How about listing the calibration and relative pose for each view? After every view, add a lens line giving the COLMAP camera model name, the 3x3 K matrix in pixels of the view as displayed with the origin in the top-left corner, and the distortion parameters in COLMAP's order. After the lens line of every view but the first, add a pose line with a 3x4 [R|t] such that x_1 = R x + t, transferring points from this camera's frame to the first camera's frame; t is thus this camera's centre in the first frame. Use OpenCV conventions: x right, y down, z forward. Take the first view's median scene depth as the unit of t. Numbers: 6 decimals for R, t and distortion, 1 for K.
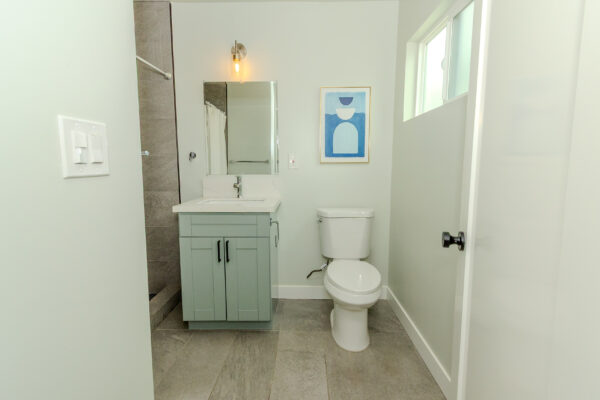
lens RADIAL K [[285.6, 0, 302.2], [0, 285.6, 197.6], [0, 0, 1]] dist [0.010278, -0.002938]
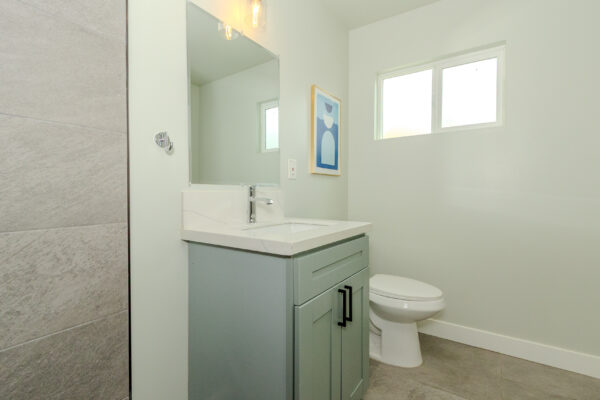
lens RADIAL K [[285.6, 0, 299.5], [0, 285.6, 197.6], [0, 0, 1]] dist [0.010278, -0.002938]
pose [[0.555913, -0.011253, 0.831164, -0.666597], [0.097162, 0.993934, -0.051528, -0.012414], [-0.825542, 0.109402, 0.553634, 0.594497]]
